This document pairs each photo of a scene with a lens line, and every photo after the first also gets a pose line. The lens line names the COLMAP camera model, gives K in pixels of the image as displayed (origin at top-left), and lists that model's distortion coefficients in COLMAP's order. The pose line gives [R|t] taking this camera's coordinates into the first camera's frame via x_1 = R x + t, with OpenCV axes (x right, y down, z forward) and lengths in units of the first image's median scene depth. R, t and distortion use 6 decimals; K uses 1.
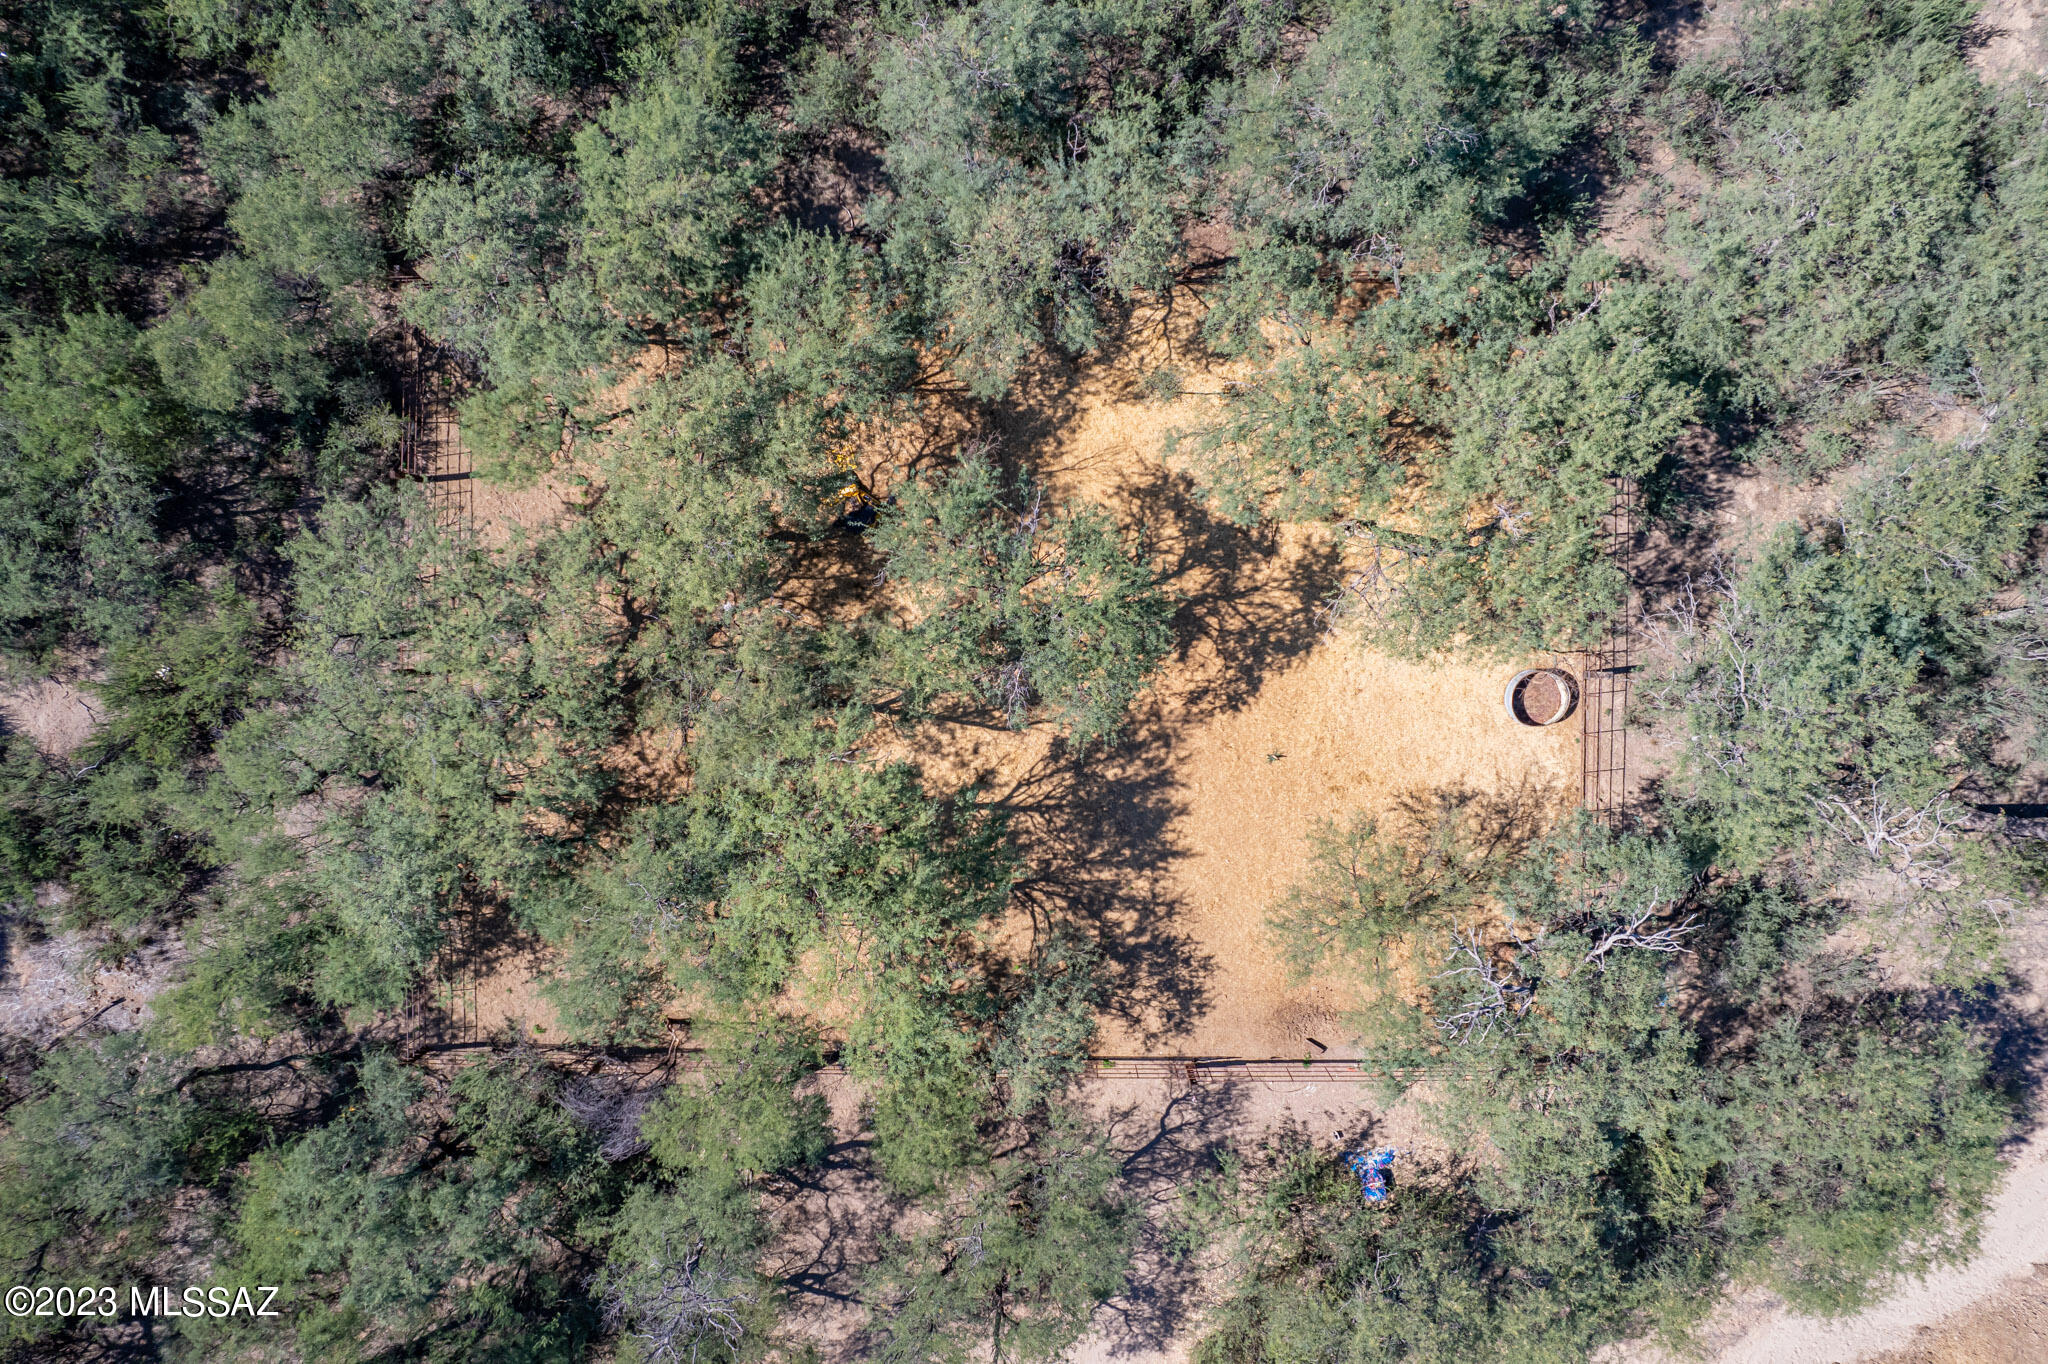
lens RADIAL K [[1291.1, 0, 1023.0], [0, 1291.1, 667.9], [0, 0, 1]] dist [-0.078528, 0.068456]
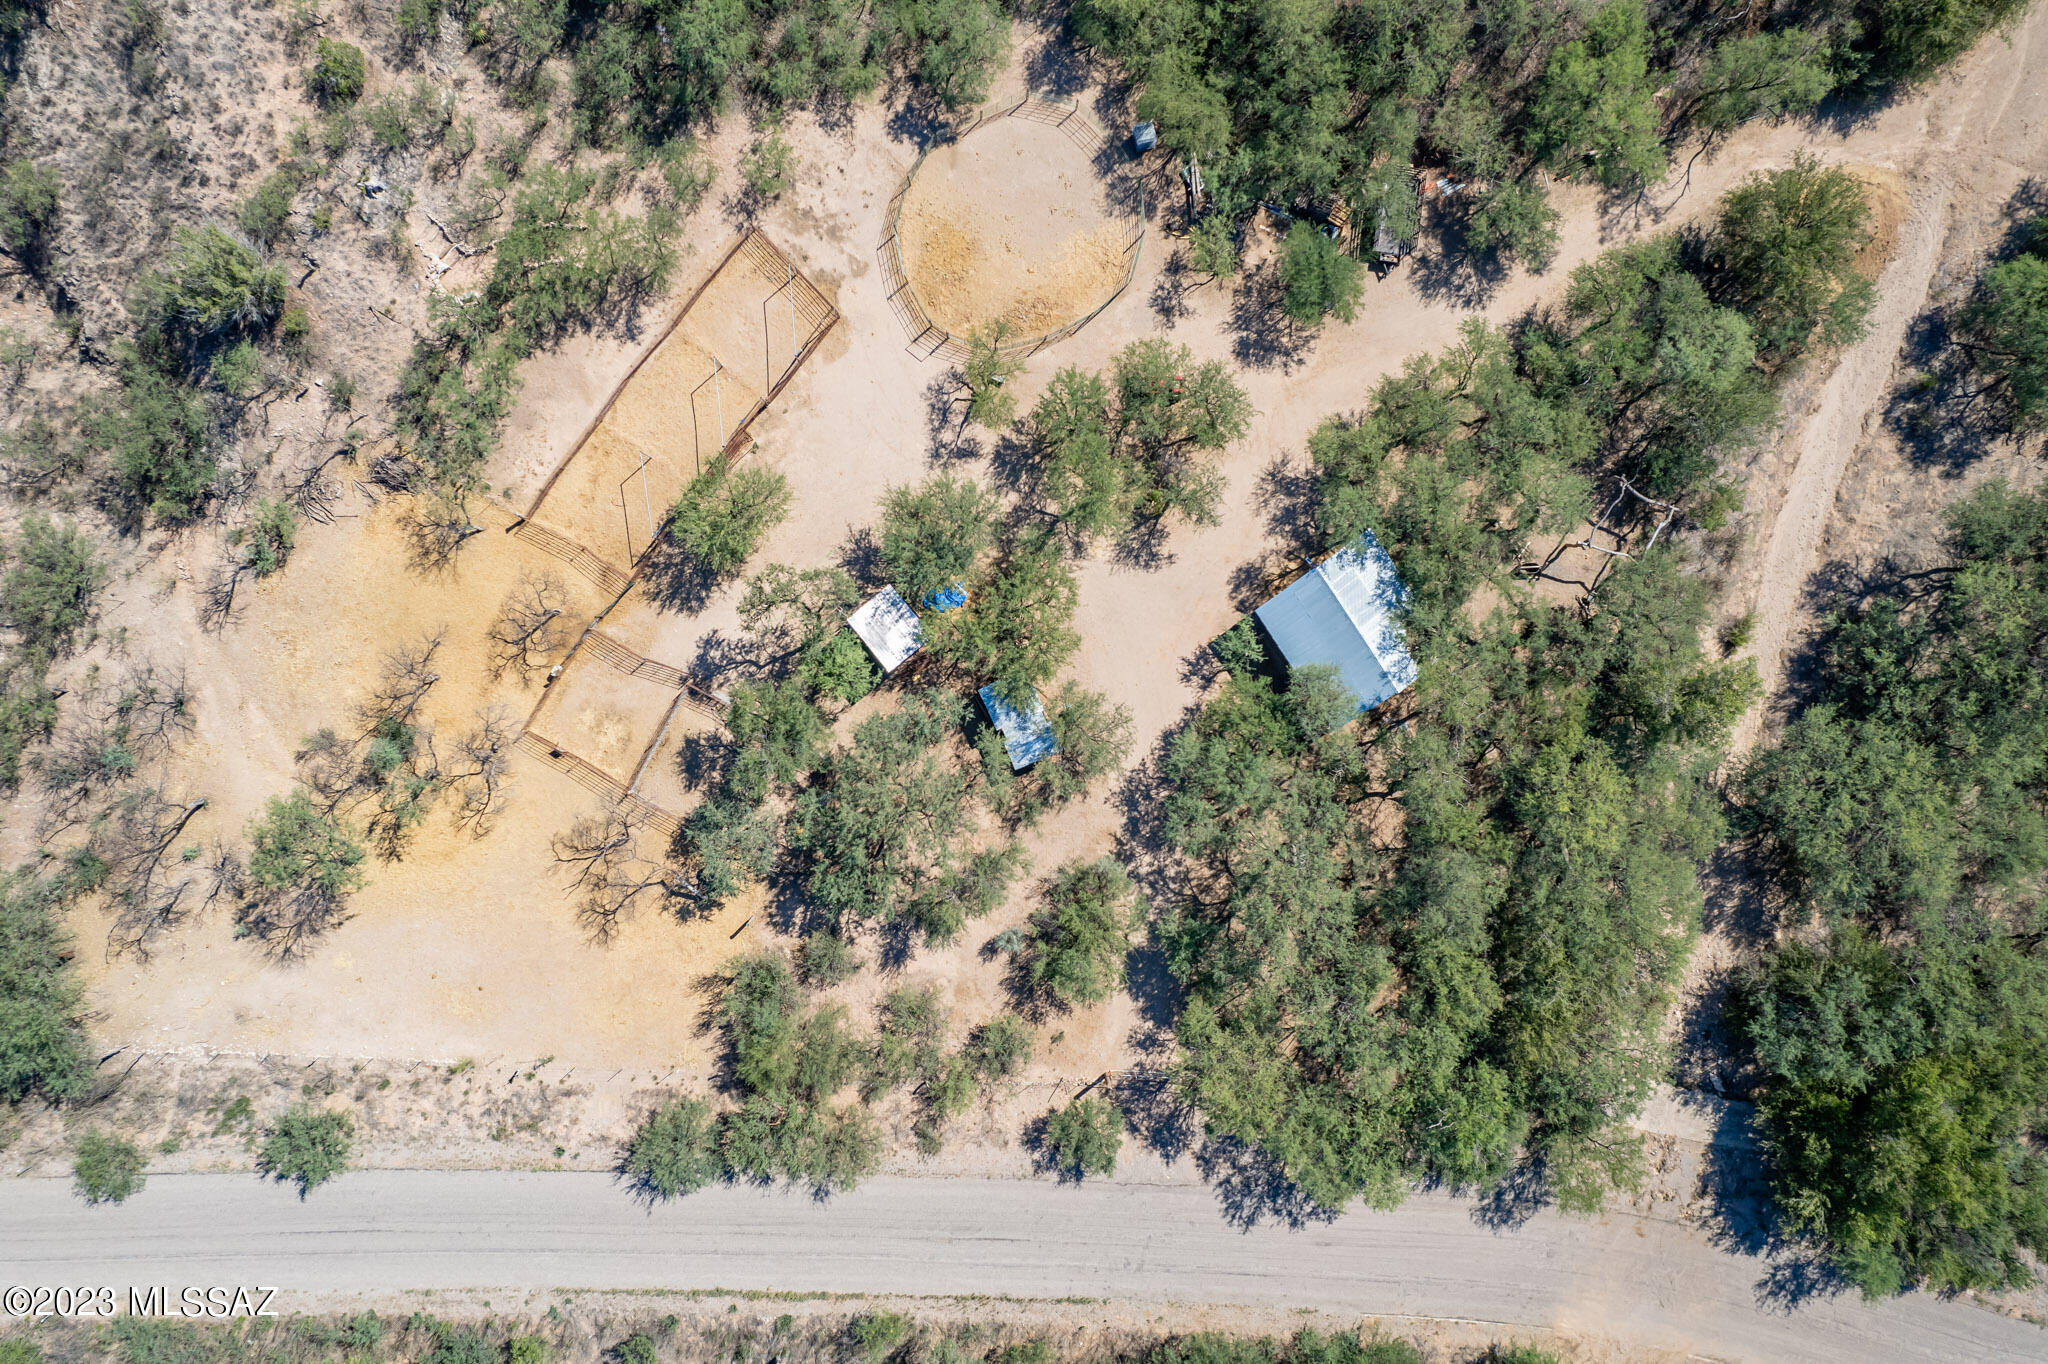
lens RADIAL K [[1291.1, 0, 1023.0], [0, 1291.1, 667.9], [0, 0, 1]] dist [-0.078528, 0.068456]
pose [[-0.822598, 0.568393, 0.016188, 2.092271], [-0.568346, -0.820973, -0.054649, 0.918272], [-0.017773, -0.054155, 0.998374, -0.926869]]
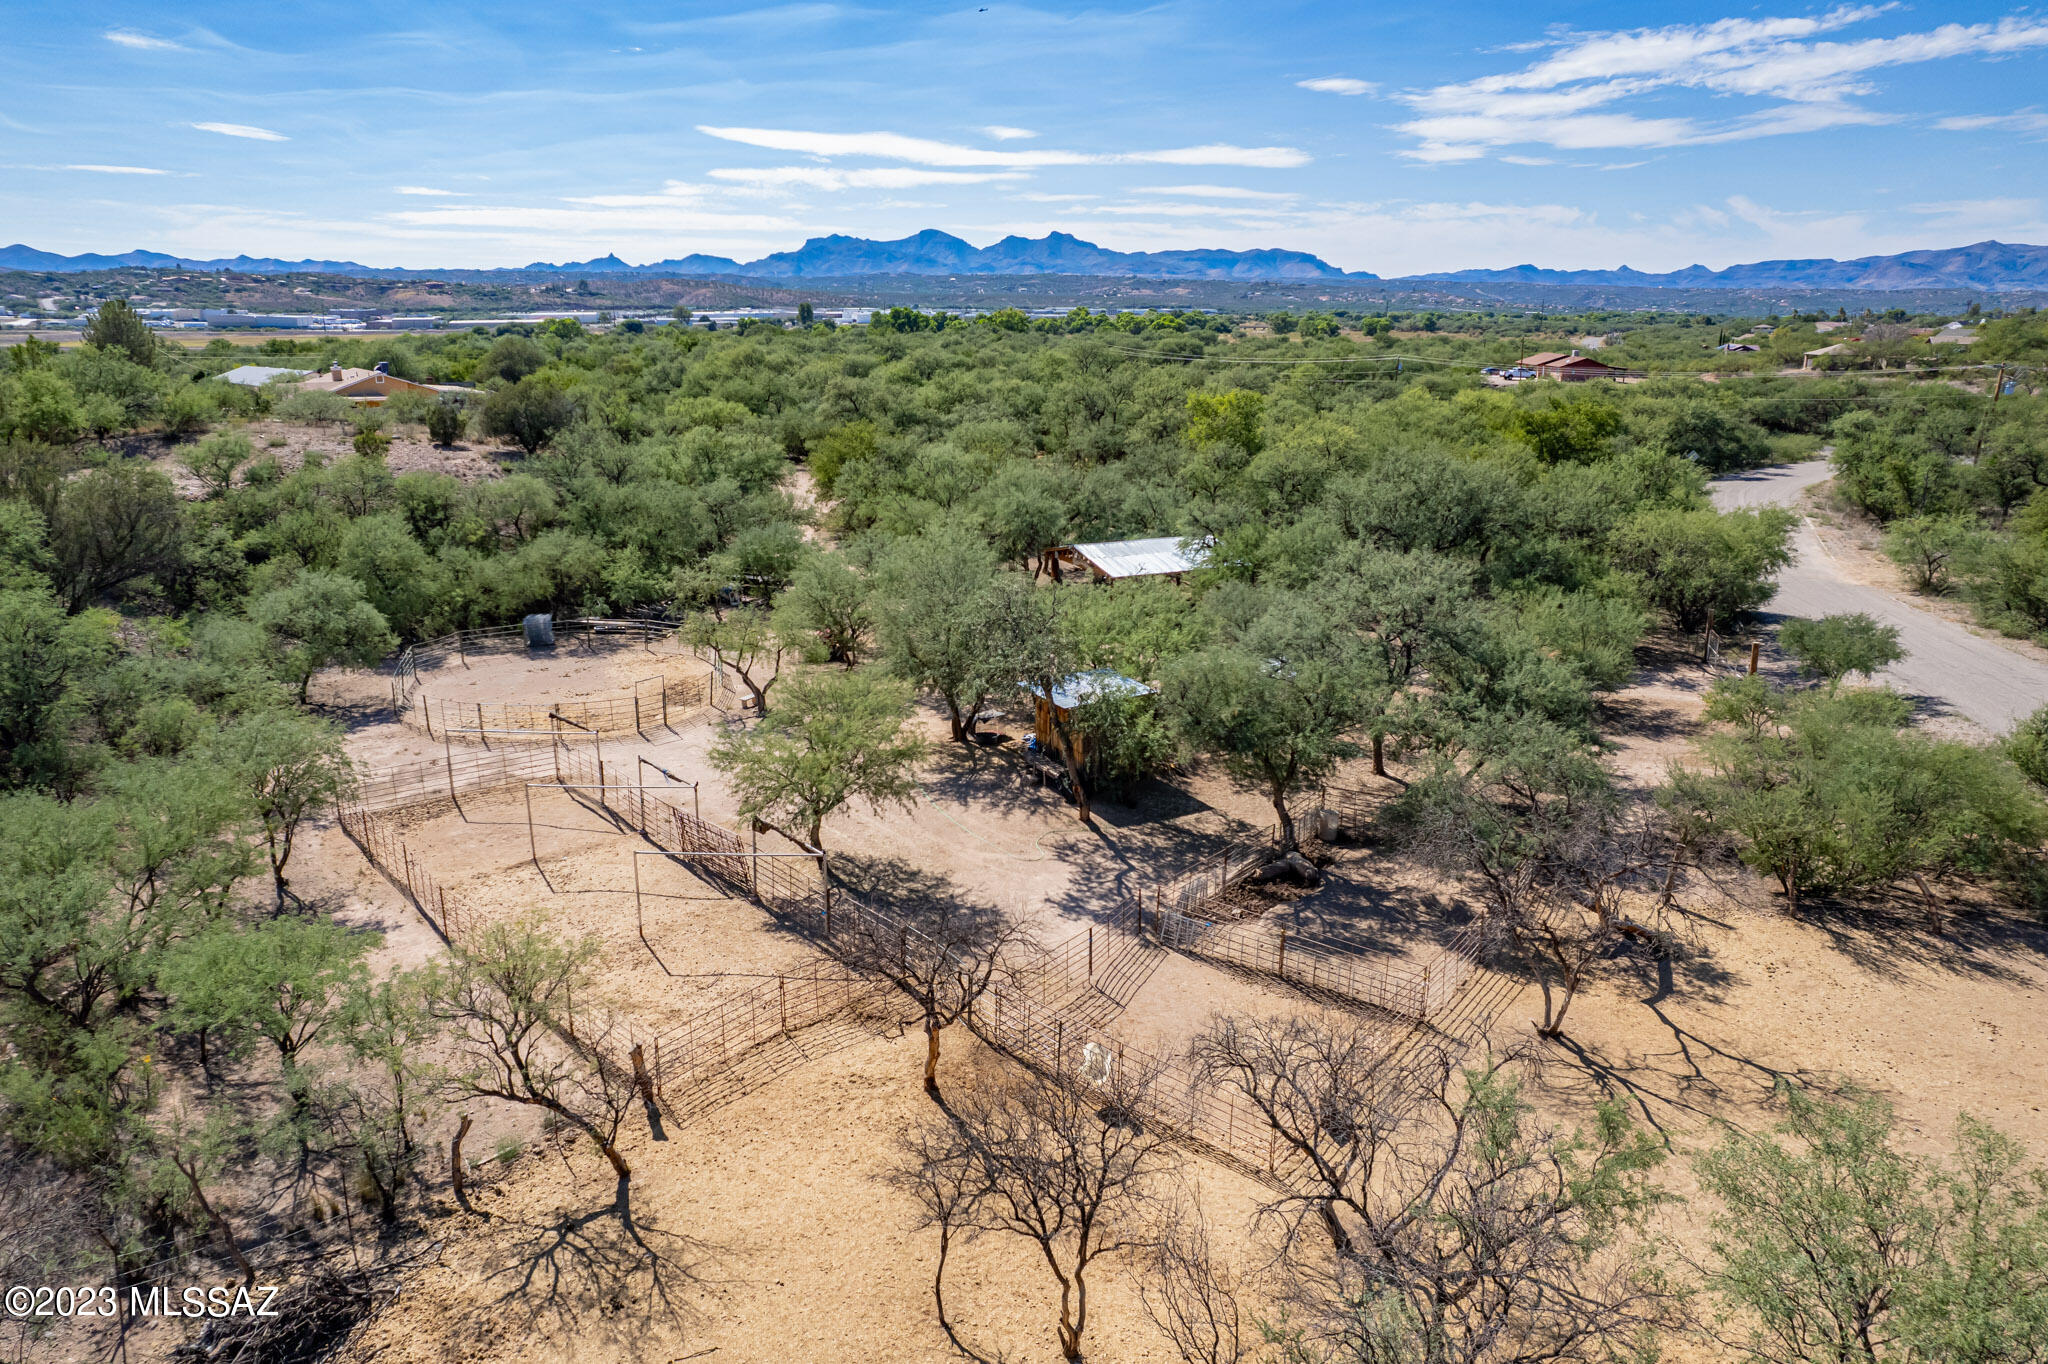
lens RADIAL K [[1317.5, 0, 1020.5], [0, 1317.5, 673.0], [0, 0, 1]] dist [-0.081383, 0.072991]
pose [[0.429653, 0.252019, -0.867113, 3.219388], [-0.902378, 0.084364, -0.422608, 1.511962], [-0.033352, 0.964038, 0.263664, 0.607454]]
